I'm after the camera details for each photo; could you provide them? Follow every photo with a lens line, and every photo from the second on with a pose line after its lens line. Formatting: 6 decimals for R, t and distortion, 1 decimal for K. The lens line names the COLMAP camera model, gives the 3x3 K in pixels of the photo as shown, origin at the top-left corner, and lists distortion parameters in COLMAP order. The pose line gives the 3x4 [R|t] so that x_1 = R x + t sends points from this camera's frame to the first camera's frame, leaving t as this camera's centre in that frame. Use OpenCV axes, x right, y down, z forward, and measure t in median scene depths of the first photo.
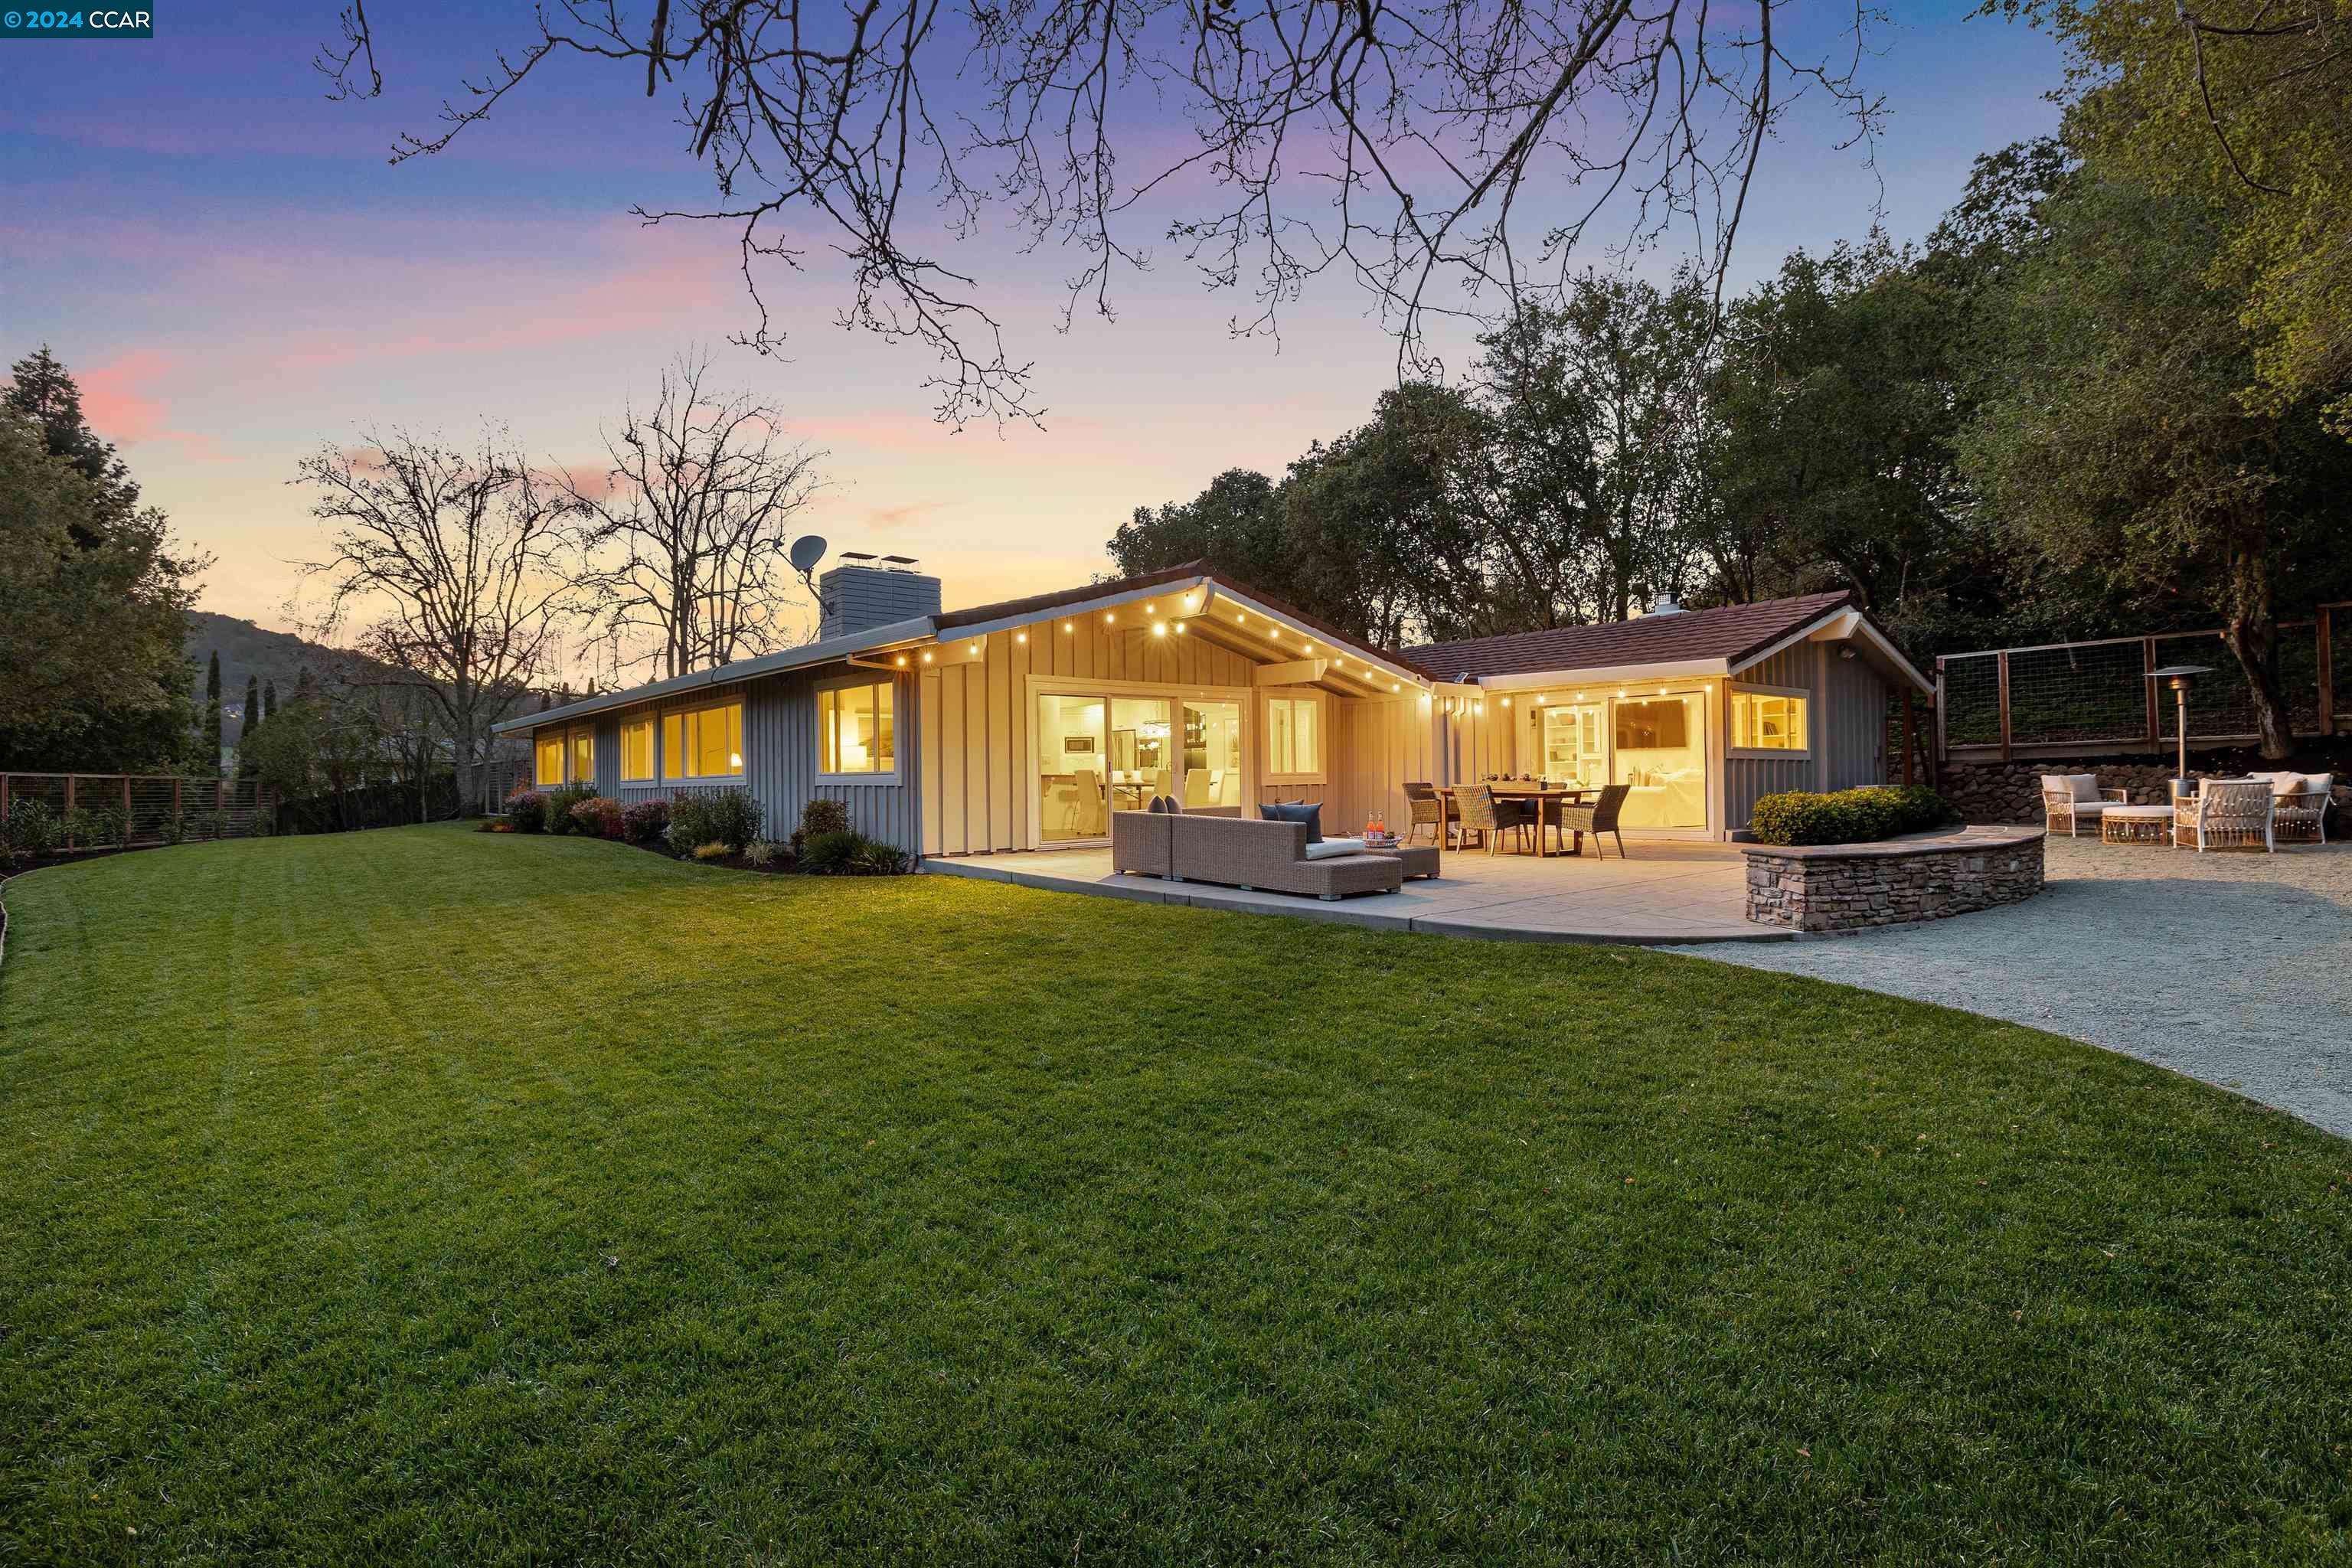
lens RADIAL K [[1203.3, 0, 1177.7], [0, 1203.3, 764.6], [0, 0, 1]] dist [0.001776, -0.002451]
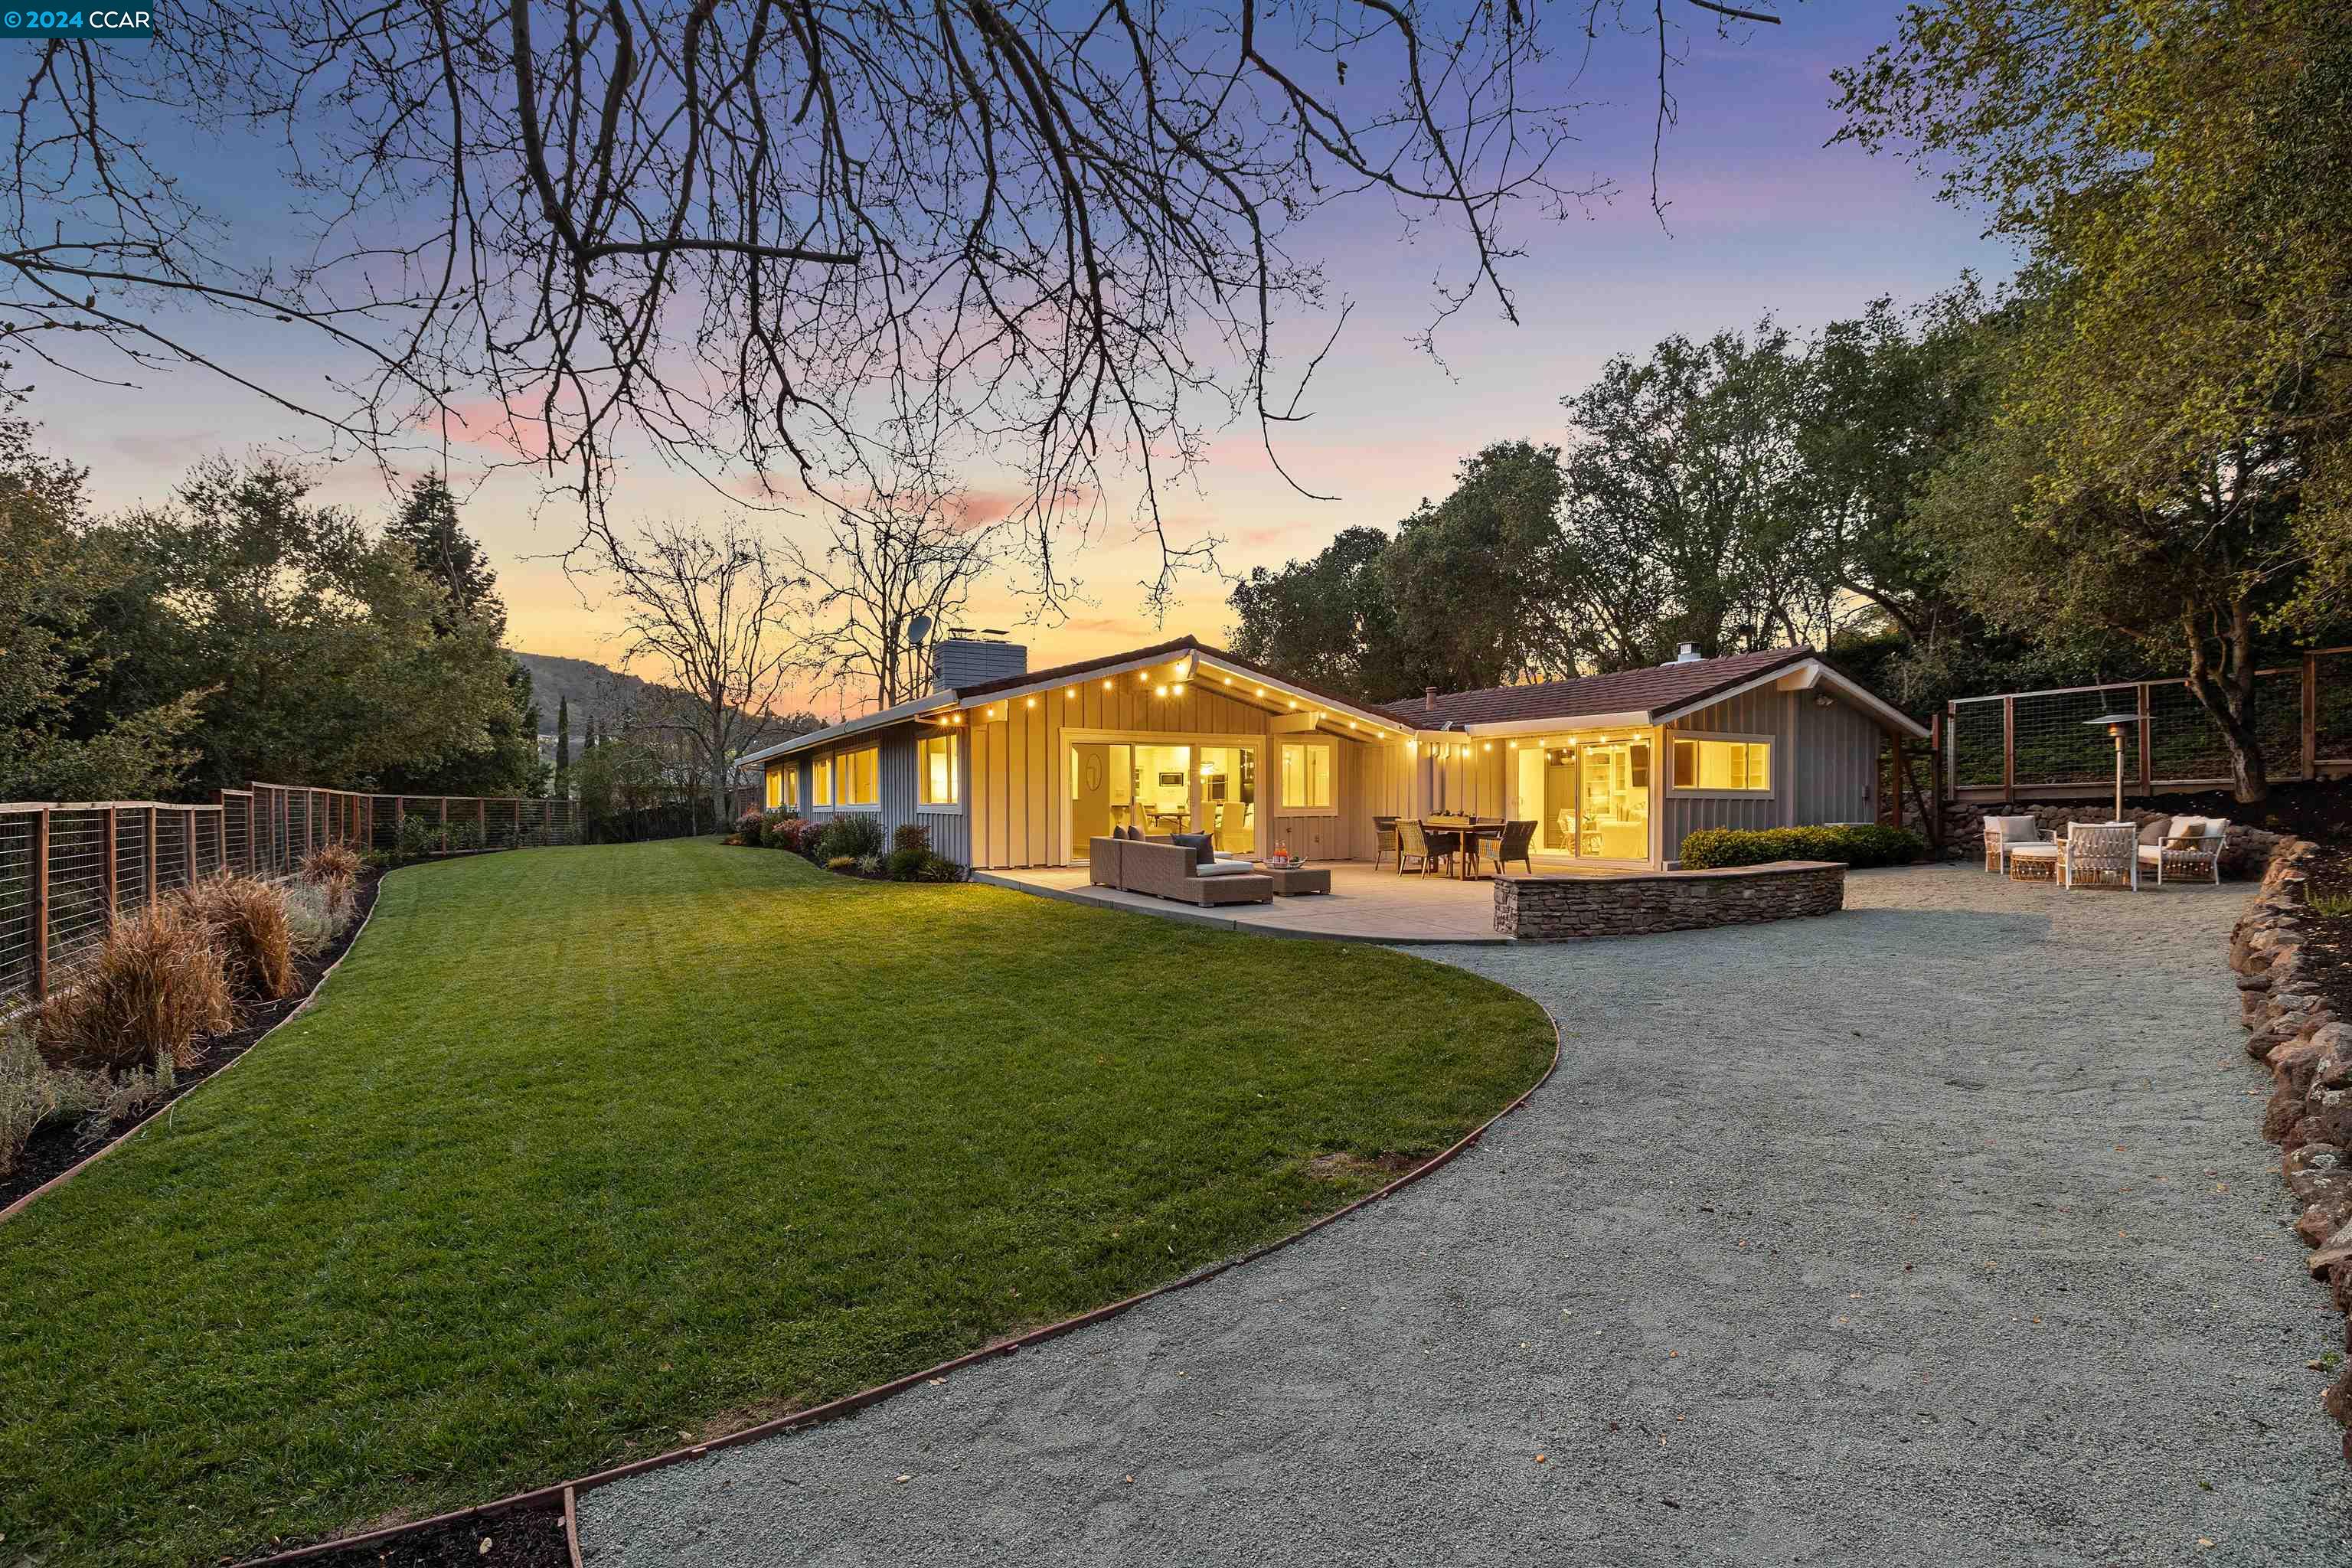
lens RADIAL K [[1157.3, 0, 1174.9], [0, 1157.3, 809.5], [0, 0, 1]] dist [-0.003817, -0.000089]
pose [[0.979558, 0.010684, -0.200879, 0.188269], [-0.007133, 0.999805, 0.018393, -0.009466], [0.201037, -0.016584, 0.979443, -0.134485]]
